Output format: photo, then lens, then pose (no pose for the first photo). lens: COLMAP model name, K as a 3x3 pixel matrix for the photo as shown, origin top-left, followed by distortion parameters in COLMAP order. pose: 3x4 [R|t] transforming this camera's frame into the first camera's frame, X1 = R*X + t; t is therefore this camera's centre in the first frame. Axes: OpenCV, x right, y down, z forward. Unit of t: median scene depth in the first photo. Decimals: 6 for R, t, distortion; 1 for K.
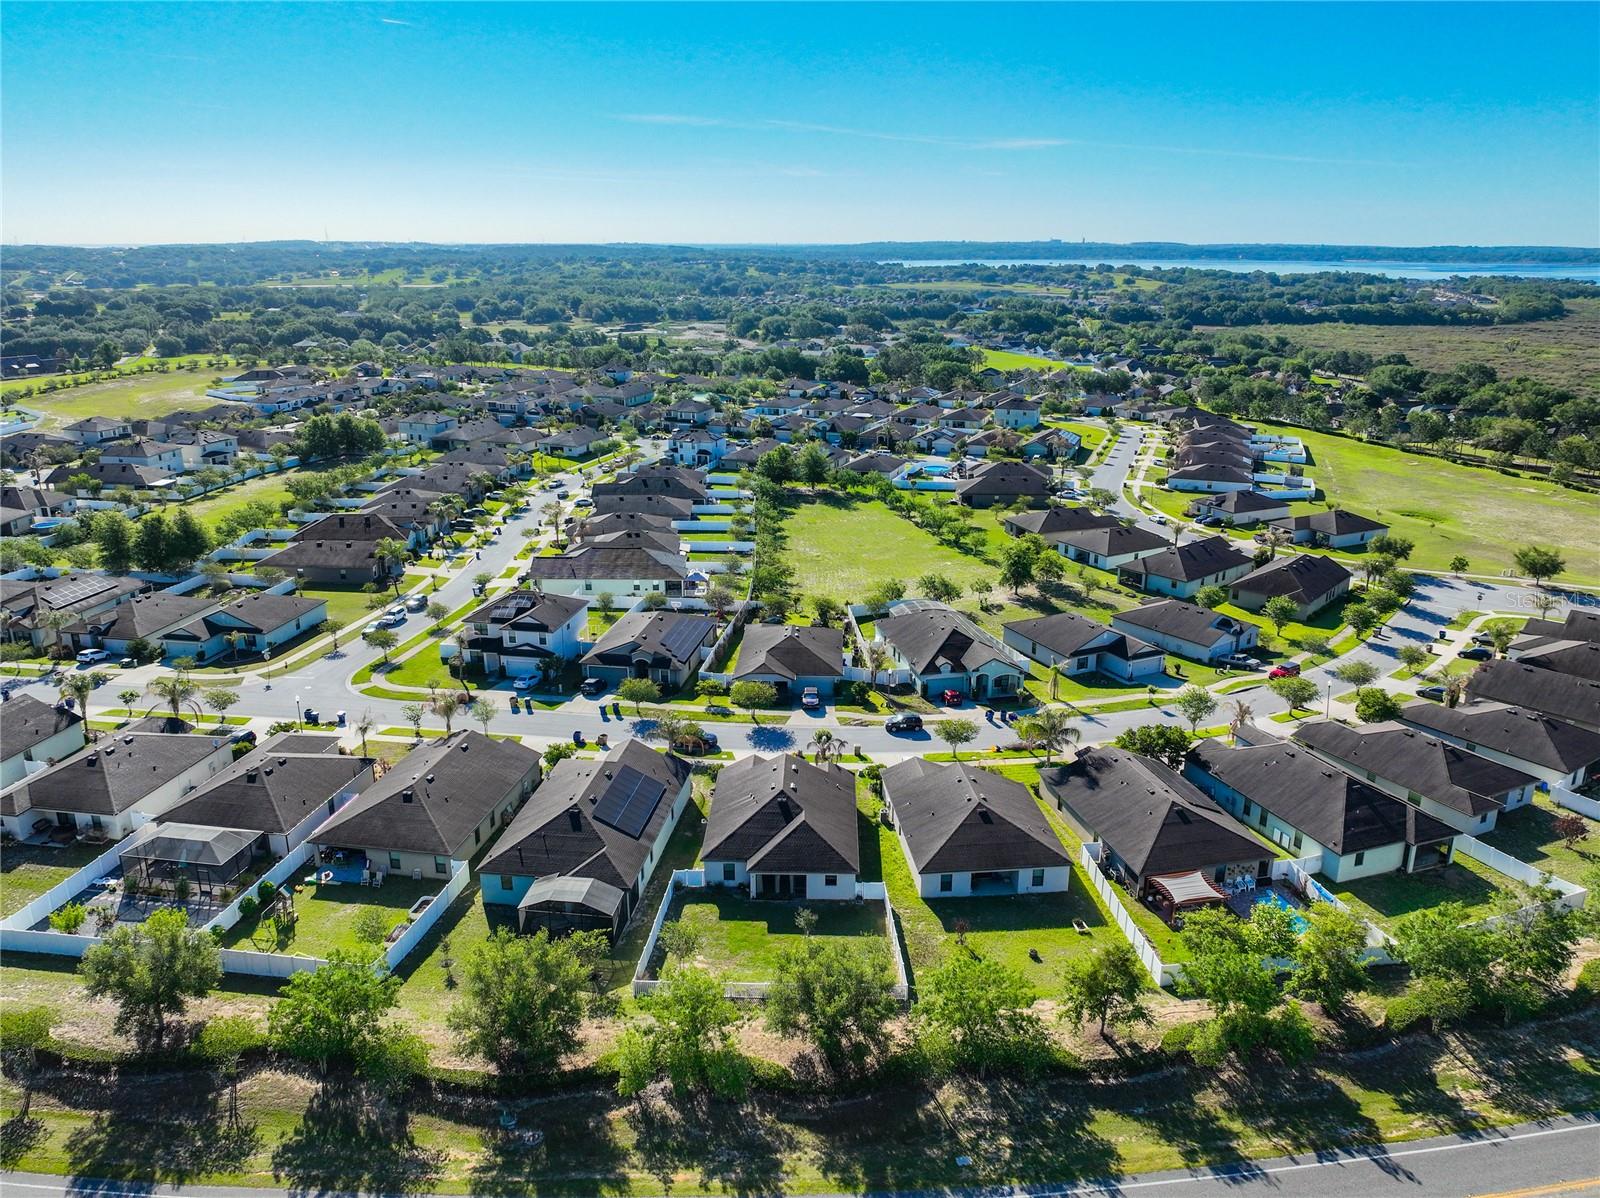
lens RADIAL K [[1113.3, 0, 800.0], [0, 1113.3, 599.0], [0, 0, 1]] dist [0.001428, 0.001103]
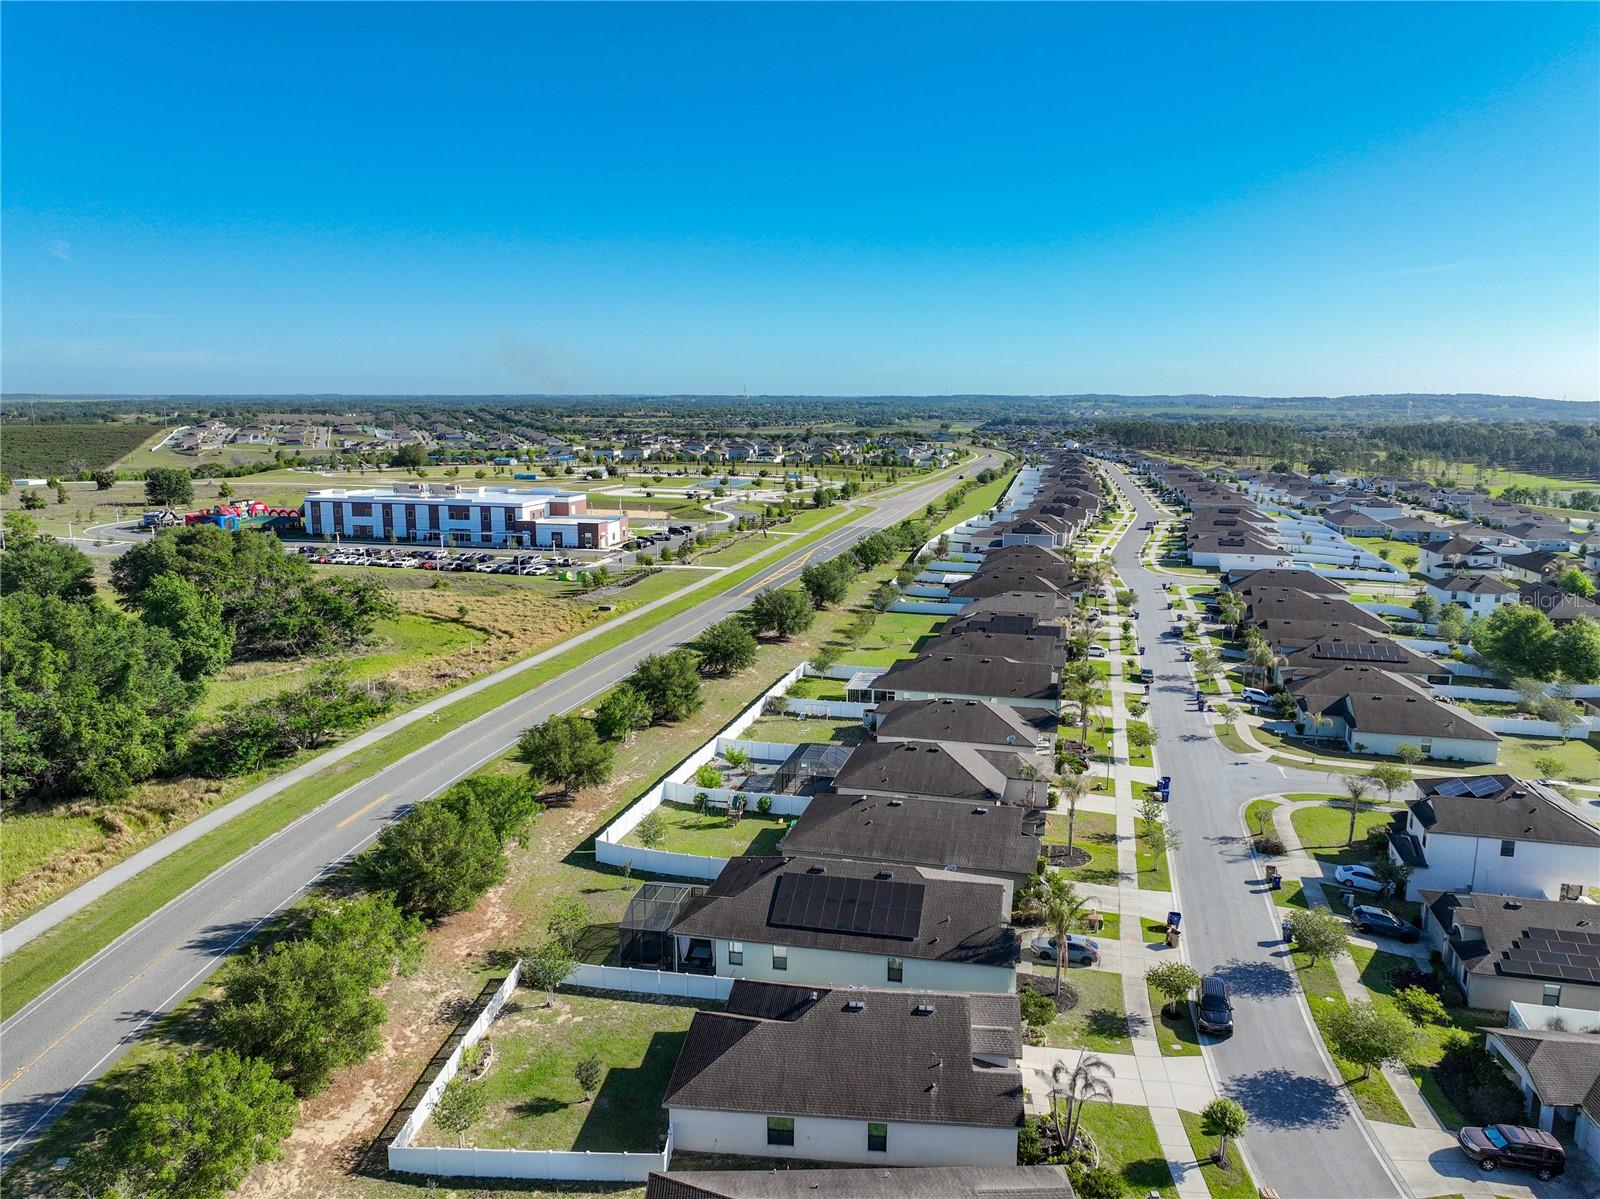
lens RADIAL K [[1175.4, 0, 843.3], [0, 1175.4, 600.6], [0, 0, 1]] dist [-0.009387, 0.003176]
pose [[-0.046344, 0.172633, -0.983895, 0.903165], [-0.302990, 0.936123, 0.178522, -0.235751], [0.951866, 0.306384, 0.008923, 1.396030]]
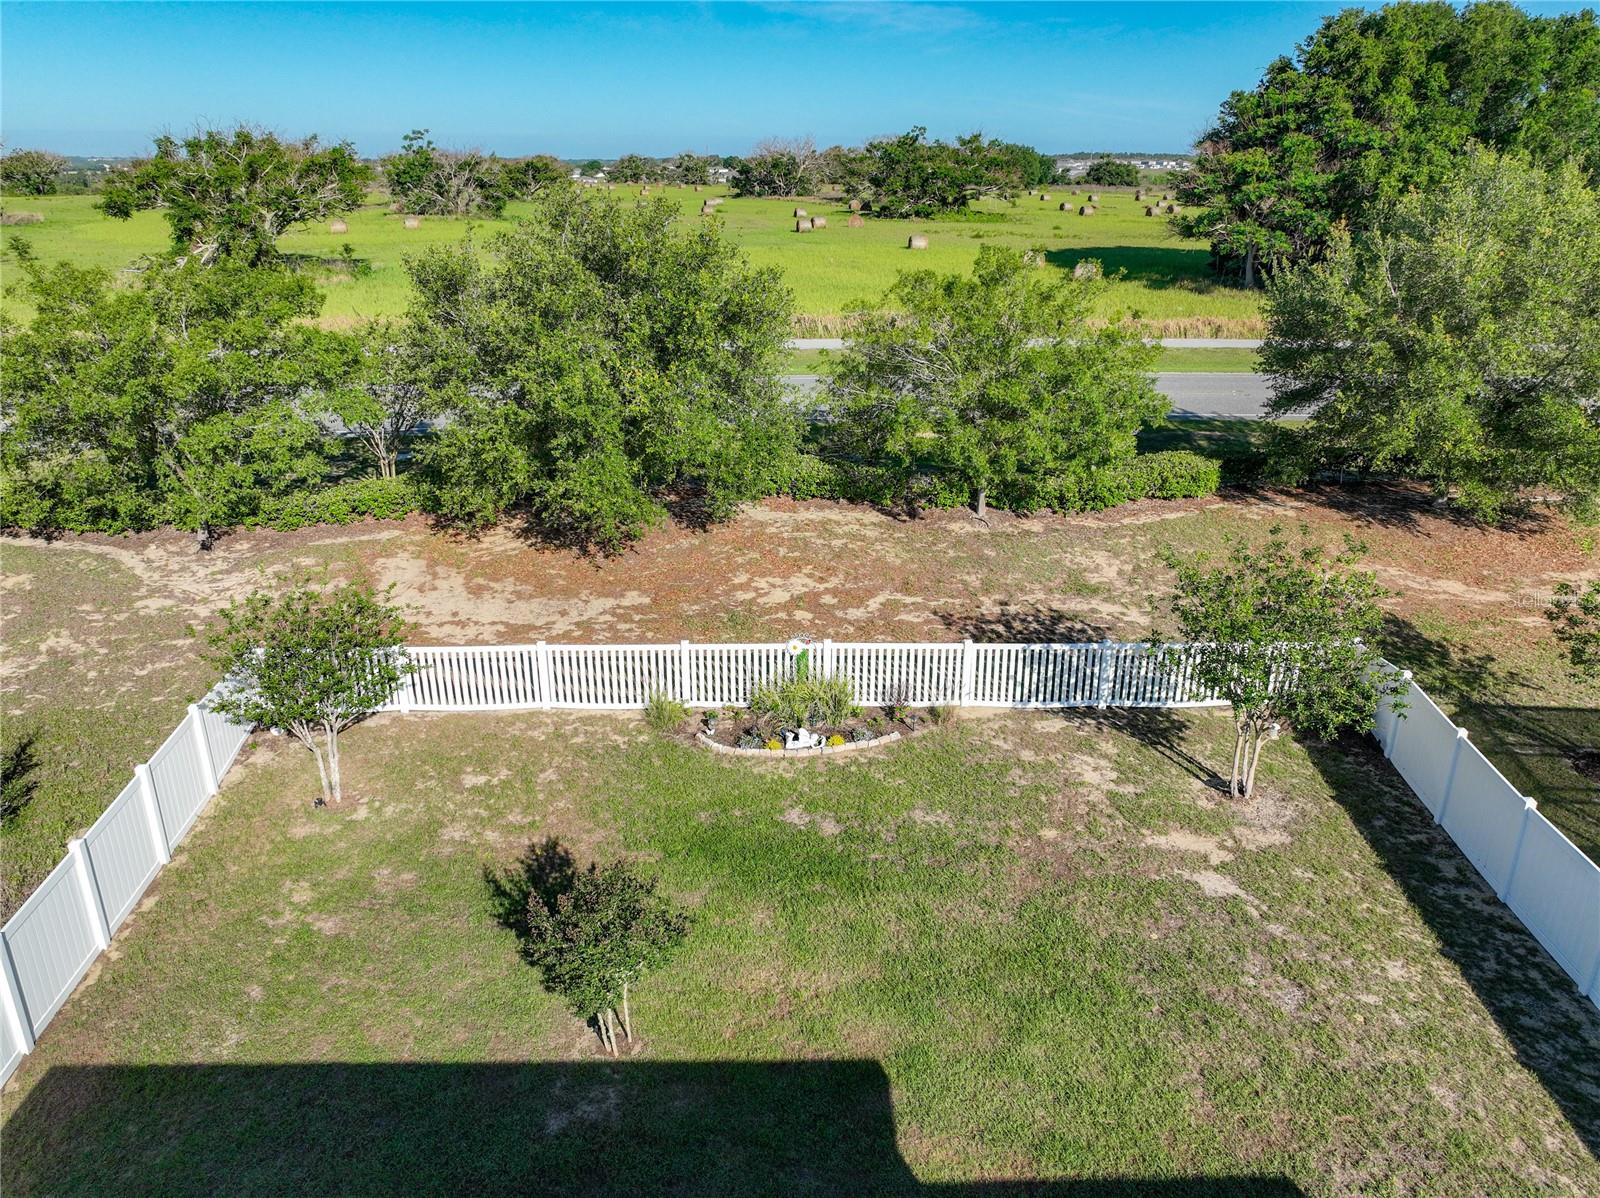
lens RADIAL K [[1158.9, 0, 797.8], [0, 1158.9, 607.1], [0, 0, 1]] dist [-0.009372, 0.009261]
pose [[-0.999156, 0.003125, -0.040946, -0.016001], [-0.022647, 0.789824, 0.612916, 0.215208], [0.034255, 0.613326, -0.789087, 1.444634]]
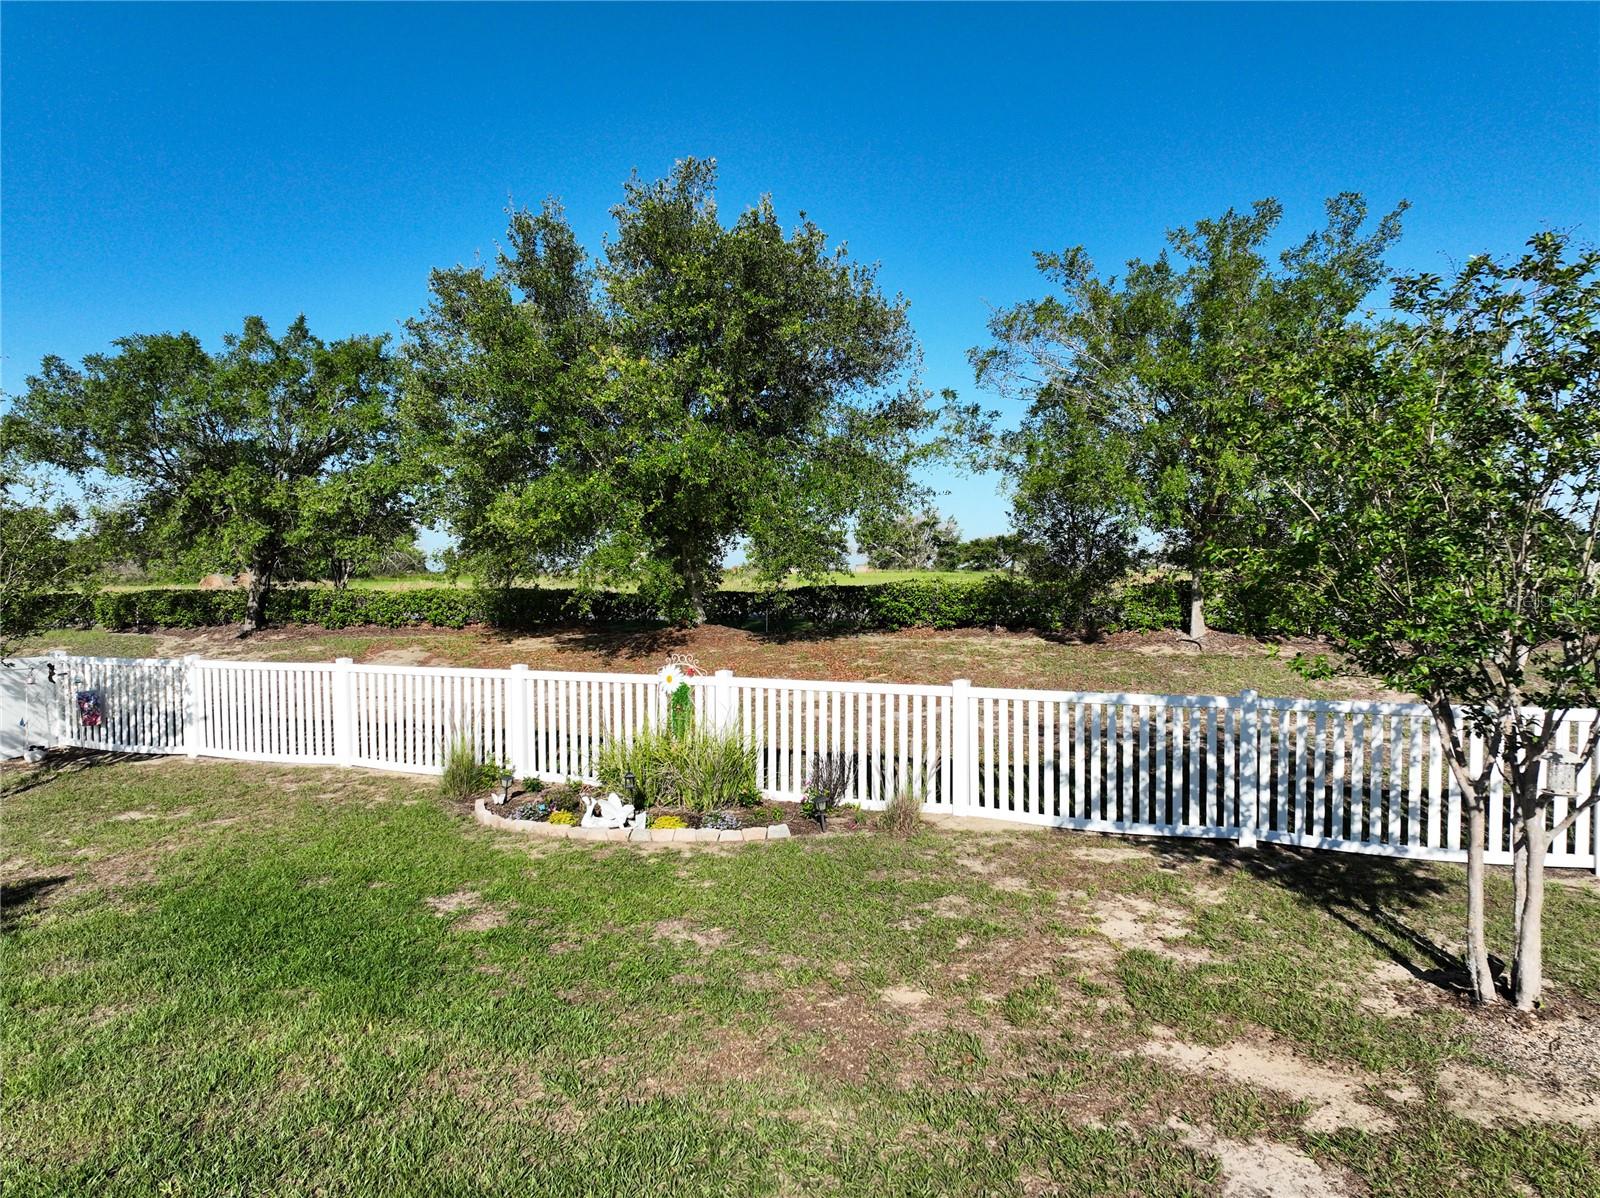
lens RADIAL K [[1100.2, 0, 800.0], [0, 1100.2, 599.0], [0, 0, 1]] dist [-0.003403, 0.031295]
pose [[-0.920150, 0.008794, 0.391466, -0.115804], [0.127960, 0.951611, 0.279397, 0.352499], [-0.370067, 0.307179, -0.876751, 1.351202]]
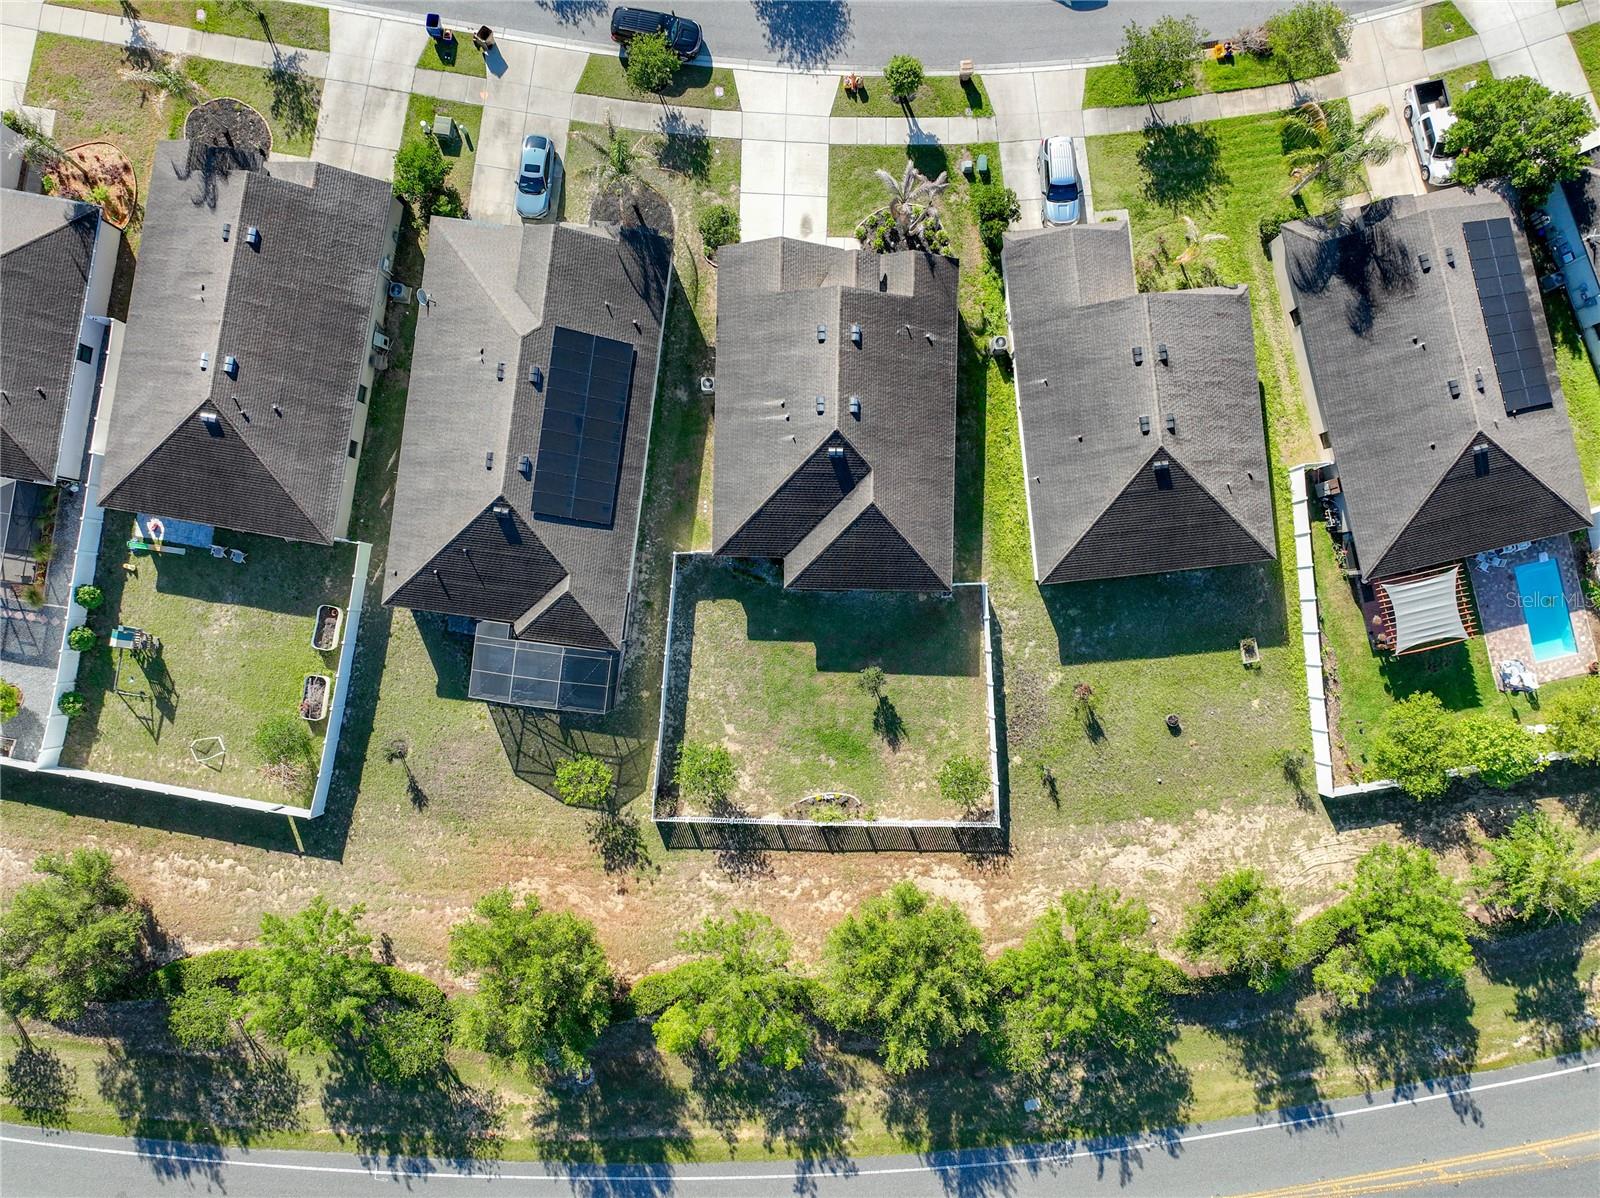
lens RADIAL K [[1158.9, 0, 797.8], [0, 1158.9, 607.1], [0, 0, 1]] dist [-0.009372, 0.009261]
pose [[0.999999, -0.000660, 0.000937, -0.057118], [-0.000689, 0.307531, 0.951538, -0.581706], [-0.000916, -0.951538, 0.307530, 1.078091]]
